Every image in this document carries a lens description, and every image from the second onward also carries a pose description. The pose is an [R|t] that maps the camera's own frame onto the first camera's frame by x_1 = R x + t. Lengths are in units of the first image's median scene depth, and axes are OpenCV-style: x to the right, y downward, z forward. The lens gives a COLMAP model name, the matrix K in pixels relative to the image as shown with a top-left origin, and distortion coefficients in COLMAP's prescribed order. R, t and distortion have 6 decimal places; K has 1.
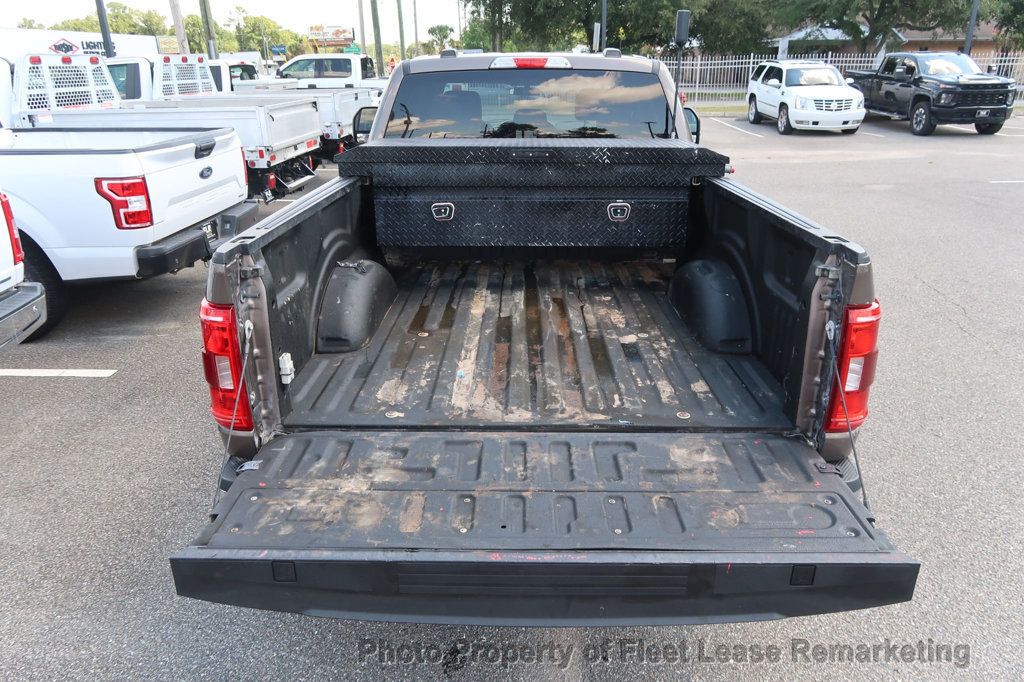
lens RADIAL K [[704.4, 0, 507.8], [0, 704.4, 341.5], [0, 0, 1]] dist [-0.022669, 0.004781]
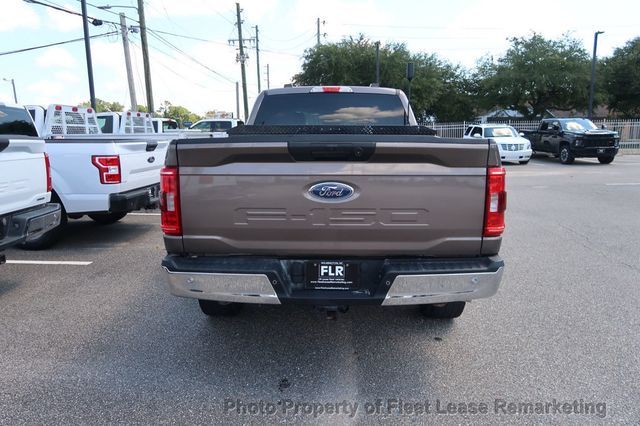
lens RADIAL K [[440.3, 0, 317.4], [0, 440.3, 213.3], [0, 0, 1]] dist [-0.022669, 0.004781]
pose [[0.999928, 0.004314, -0.011188, 0.002272], [-0.006429, 0.980467, -0.196580, 0.037964], [0.010122, 0.196638, 0.980424, -0.022661]]
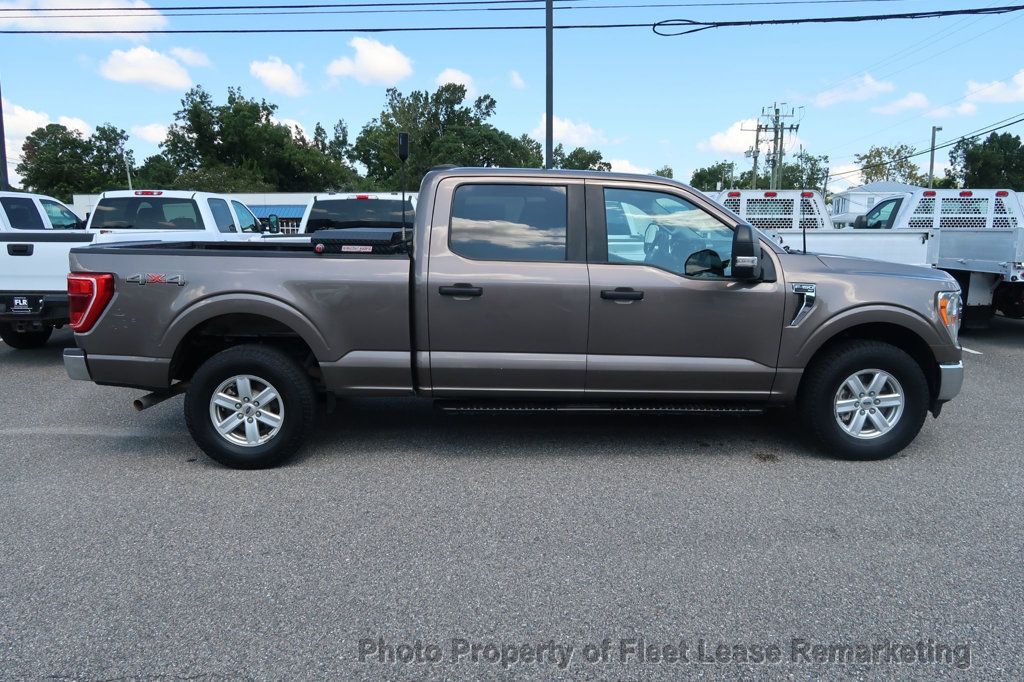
lens RADIAL K [[704.4, 0, 507.8], [0, 704.4, 341.5], [0, 0, 1]] dist [-0.022669, 0.004781]
pose [[0.037734, 0.170236, -0.984681, 0.343961], [-0.363628, 0.920167, 0.145148, -0.083899], [0.930780, 0.352580, 0.096624, 0.261318]]
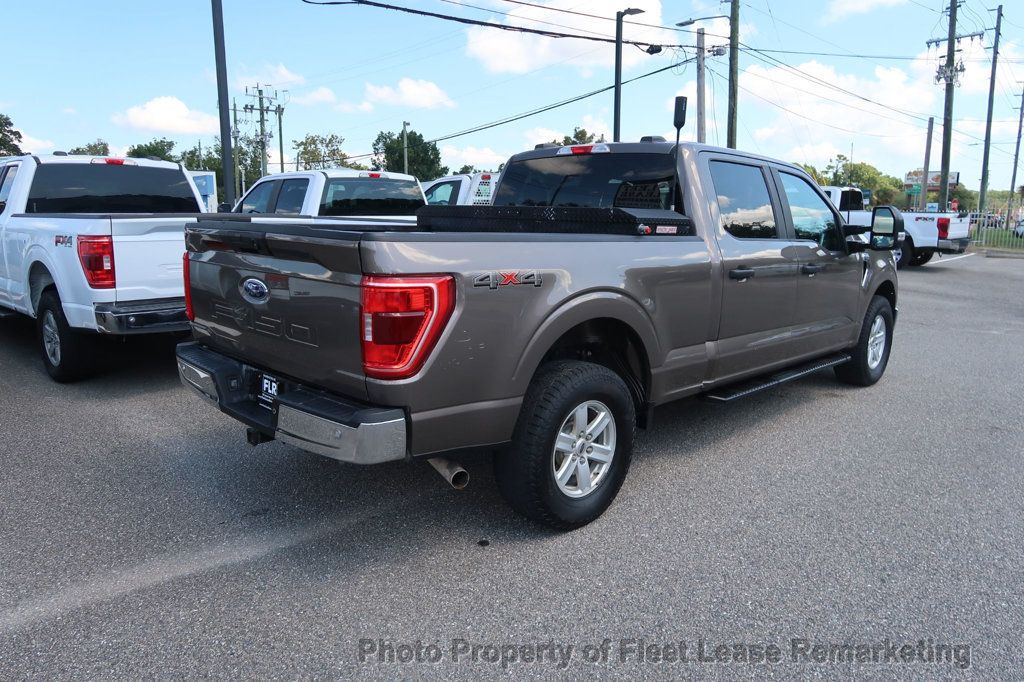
lens RADIAL K [[704.4, 0, 507.8], [0, 704.4, 341.5], [0, 0, 1]] dist [-0.022669, 0.004781]
pose [[0.713900, 0.142368, -0.685622, 0.190654], [-0.268864, 0.959795, -0.080654, 0.012808], [0.646575, 0.241918, 0.723476, 0.026399]]
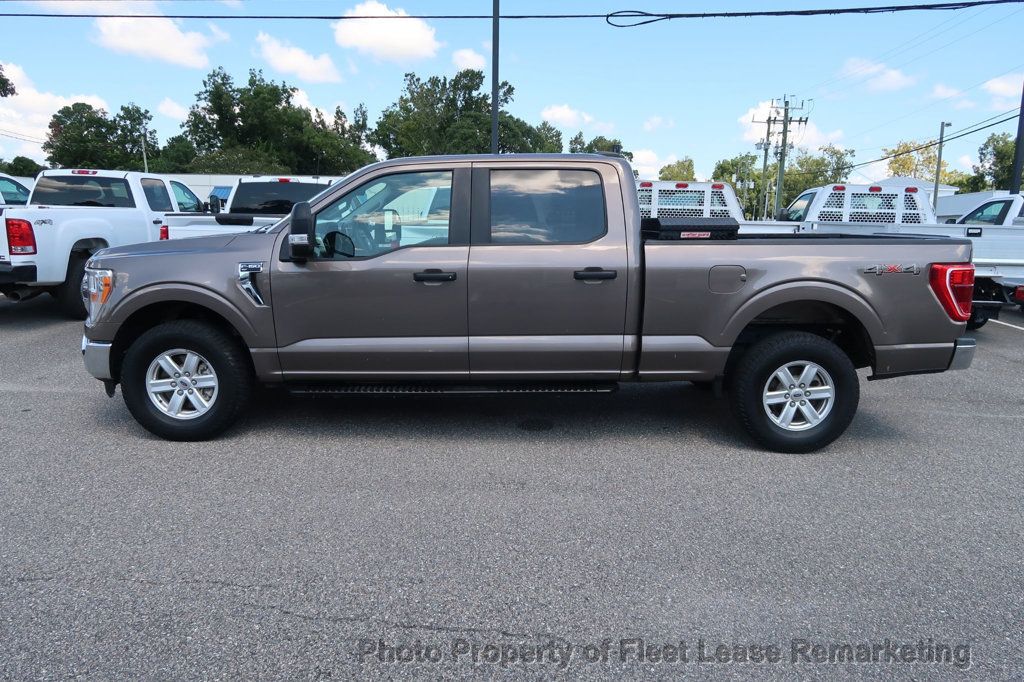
lens RADIAL K [[704.4, 0, 507.8], [0, 704.4, 341.5], [0, 0, 1]] dist [-0.022669, 0.004781]
pose [[0.002796, 0.187635, -0.982235, 0.375052], [-0.384672, 0.906860, 0.172141, -0.120535], [0.923049, 0.377357, 0.074714, 0.356877]]
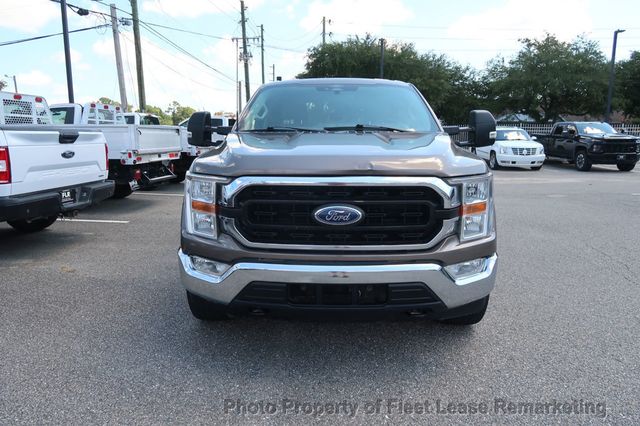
lens RADIAL K [[440.3, 0, 317.4], [0, 440.3, 213.3], [0, 0, 1]] dist [-0.022669, 0.004781]
pose [[0.999352, 0.023526, -0.027236, 0.033631], [-0.028571, 0.978792, -0.202855, 0.013676], [0.021886, 0.203502, 0.978830, 0.059556]]
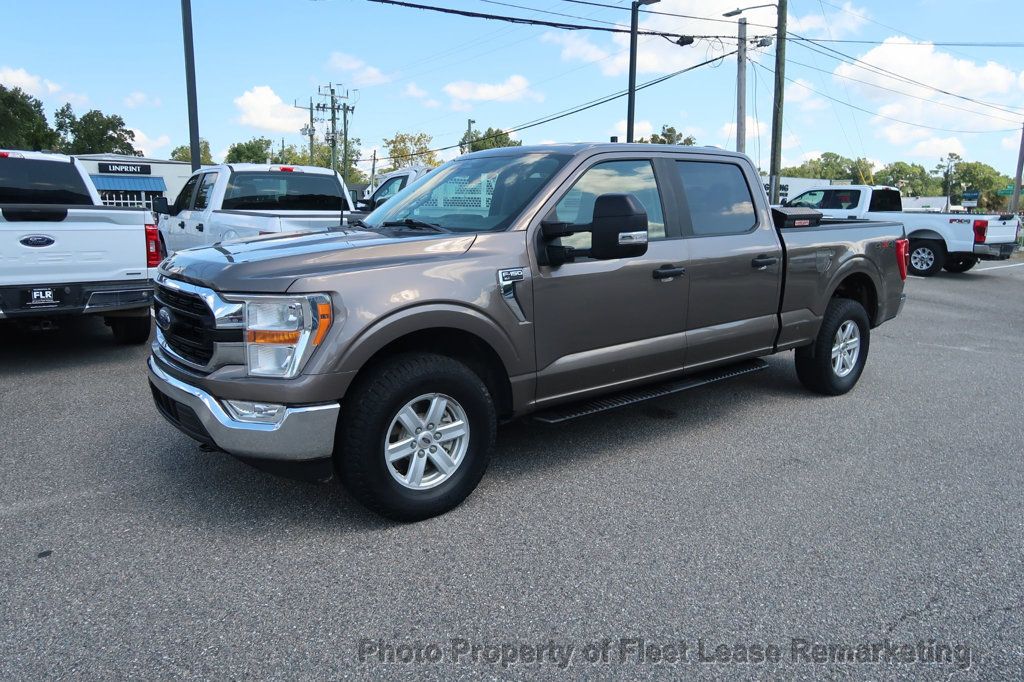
lens RADIAL K [[704.4, 0, 507.8], [0, 704.4, 341.5], [0, 0, 1]] dist [-0.022669, 0.004781]
pose [[0.619464, 0.165495, -0.767382, 0.267833], [-0.307455, 0.950582, -0.043187, -0.030978], [0.722313, 0.262688, 0.639734, 0.137660]]
